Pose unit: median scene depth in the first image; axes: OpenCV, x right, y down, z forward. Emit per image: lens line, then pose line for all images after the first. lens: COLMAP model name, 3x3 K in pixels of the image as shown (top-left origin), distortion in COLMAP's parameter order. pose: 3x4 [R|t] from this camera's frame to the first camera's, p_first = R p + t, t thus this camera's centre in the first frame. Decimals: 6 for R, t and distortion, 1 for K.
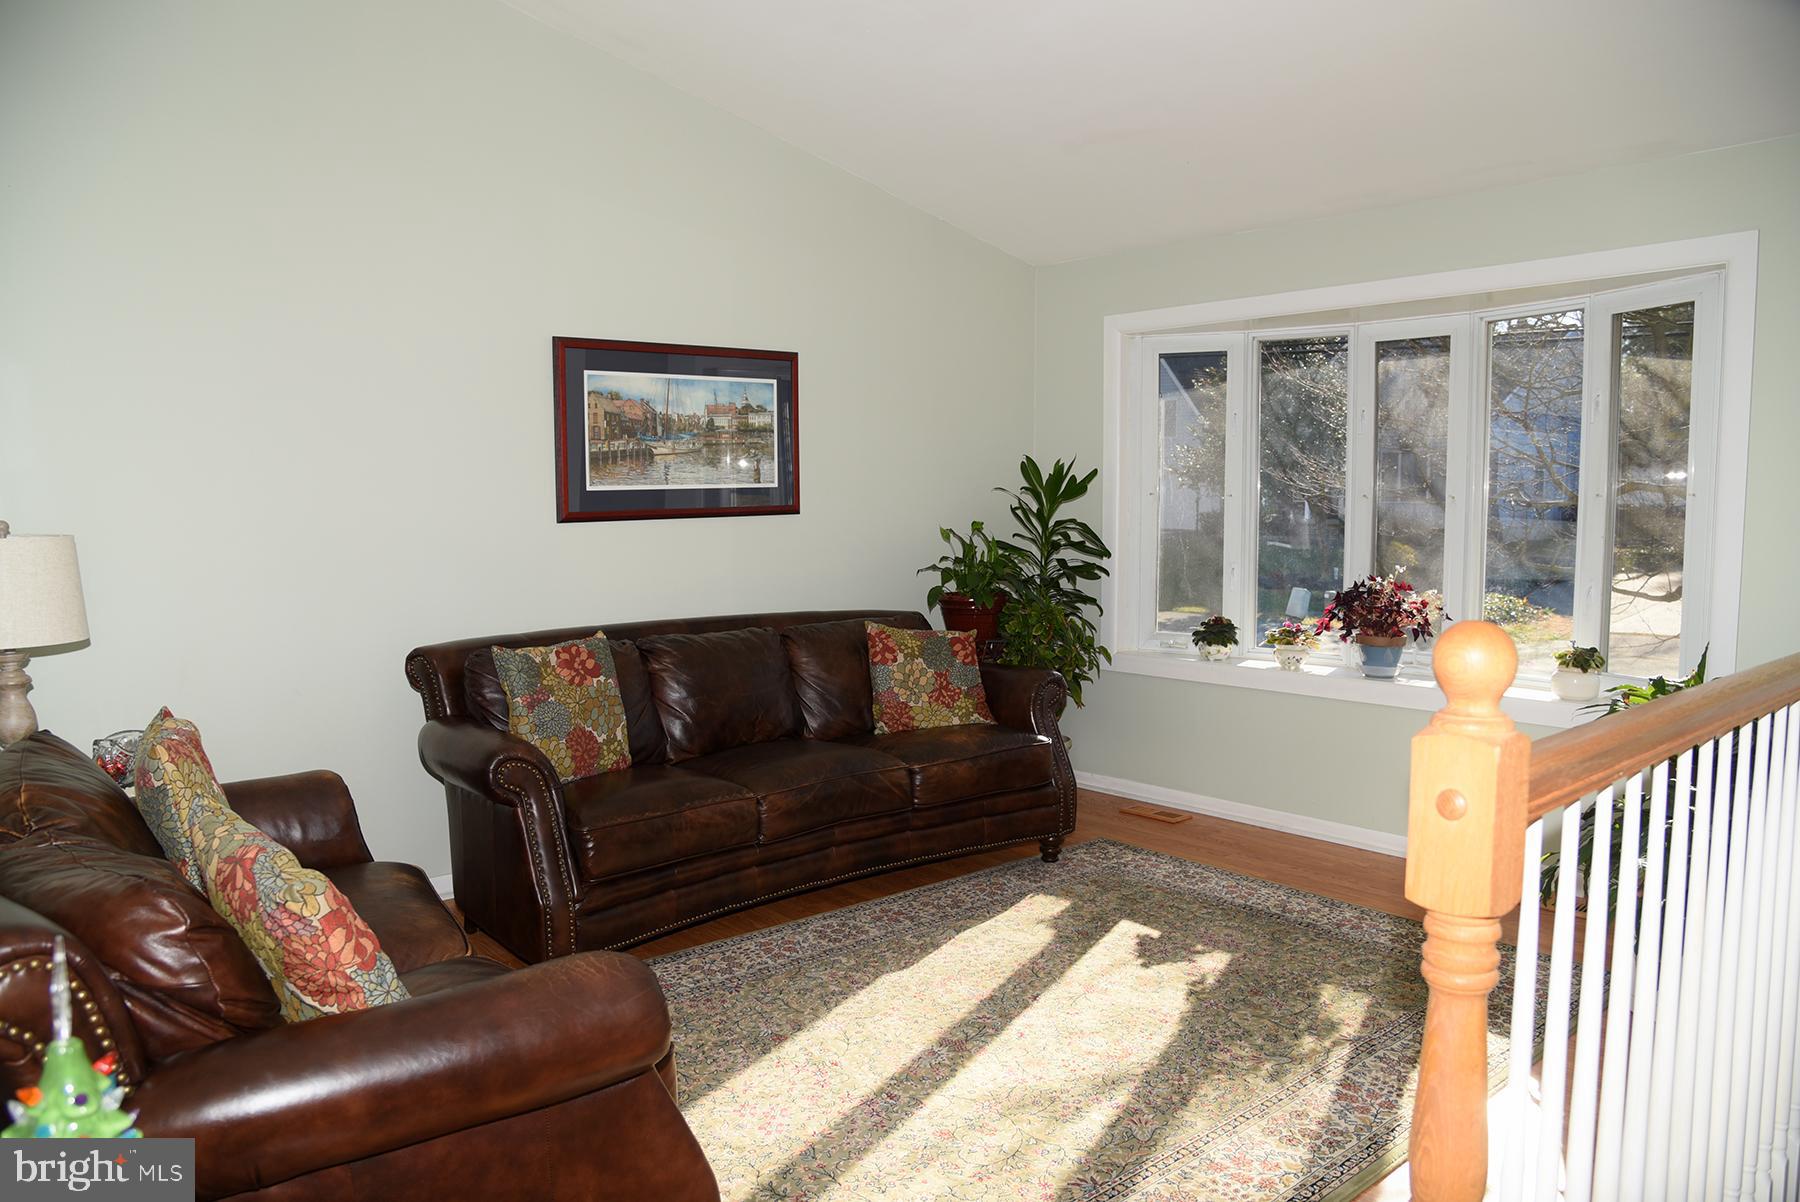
lens RADIAL K [[1237.3, 0, 888.4], [0, 1237.3, 596.6], [0, 0, 1]] dist [-0.103497, 0.050836]
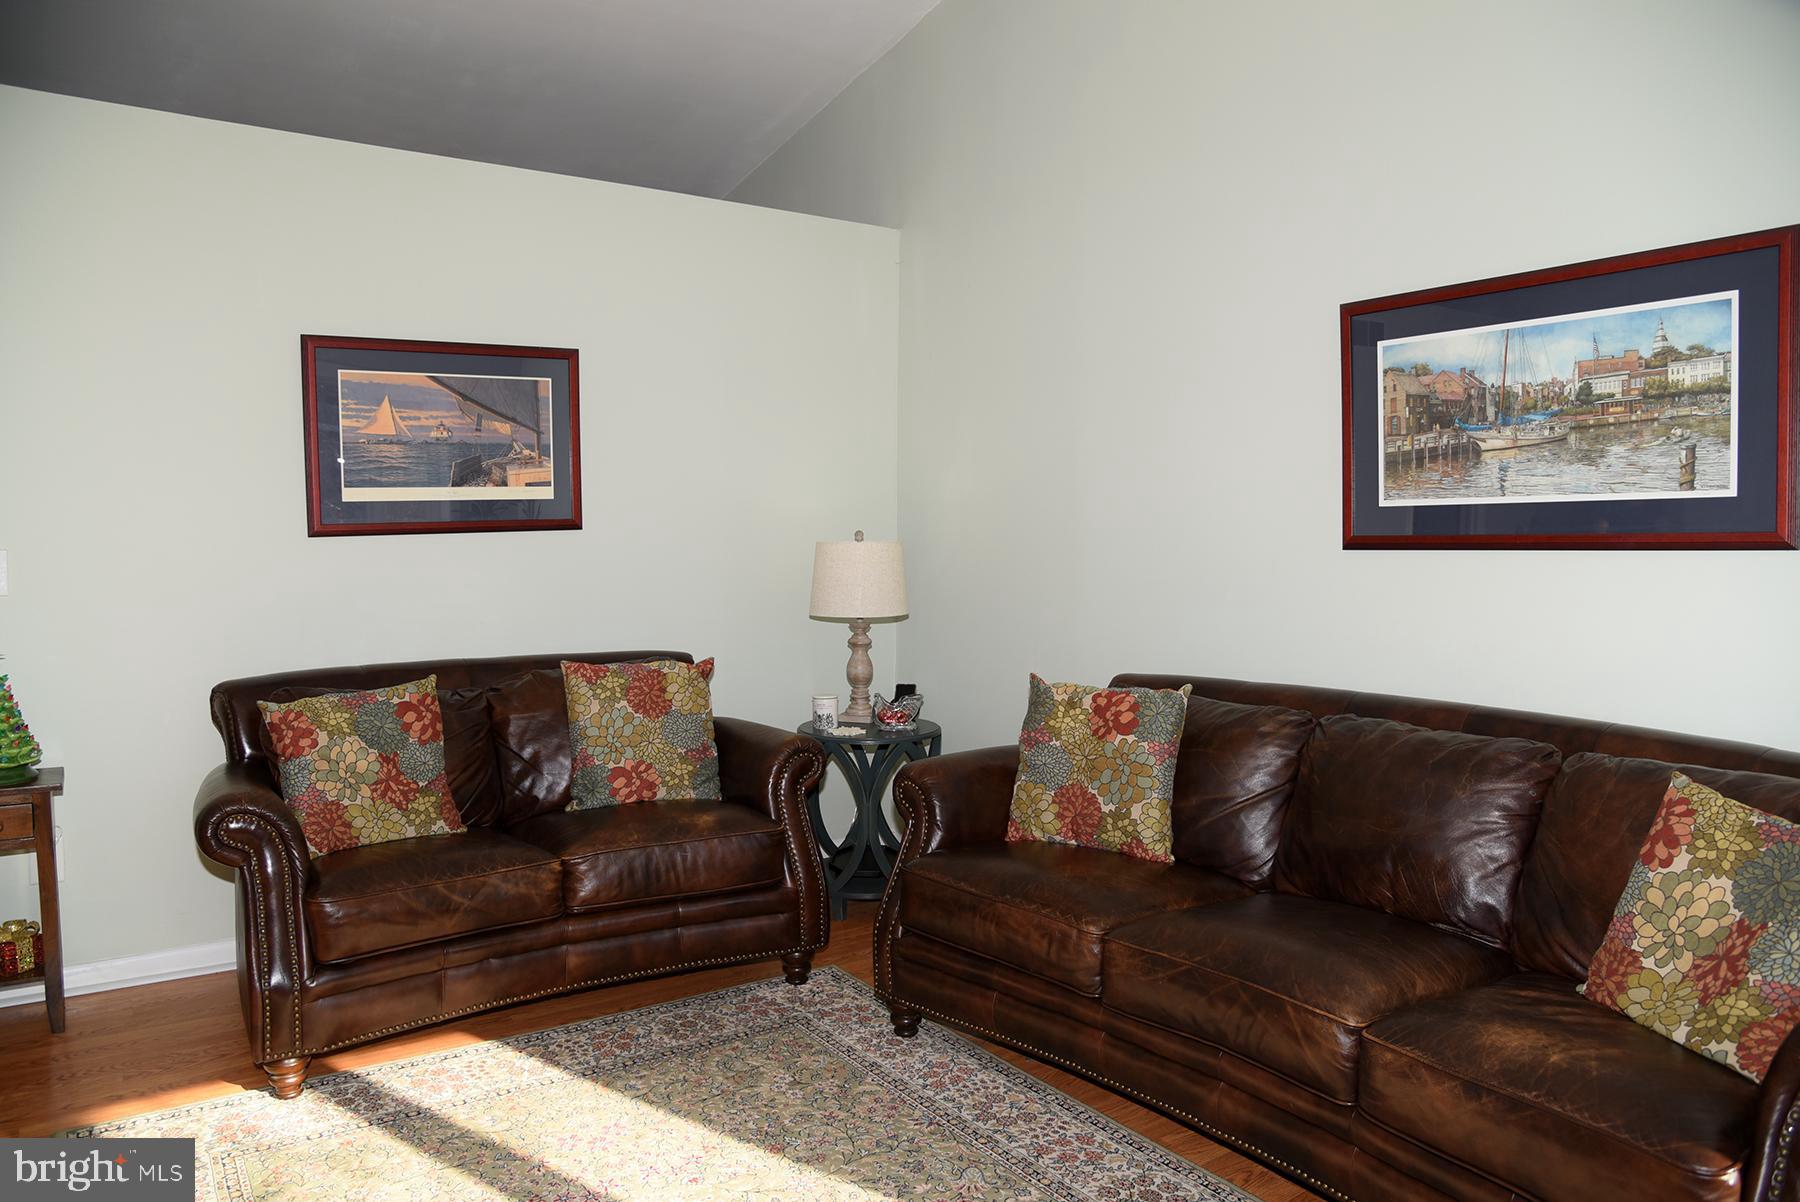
lens RADIAL K [[1237.3, 0, 888.4], [0, 1237.3, 596.6], [0, 0, 1]] dist [-0.103497, 0.050836]
pose [[-0.101342, 0.057476, -0.993190, 0.487498], [-0.081229, 0.994518, 0.065842, -0.055581], [0.991530, 0.087349, -0.096118, 0.764182]]
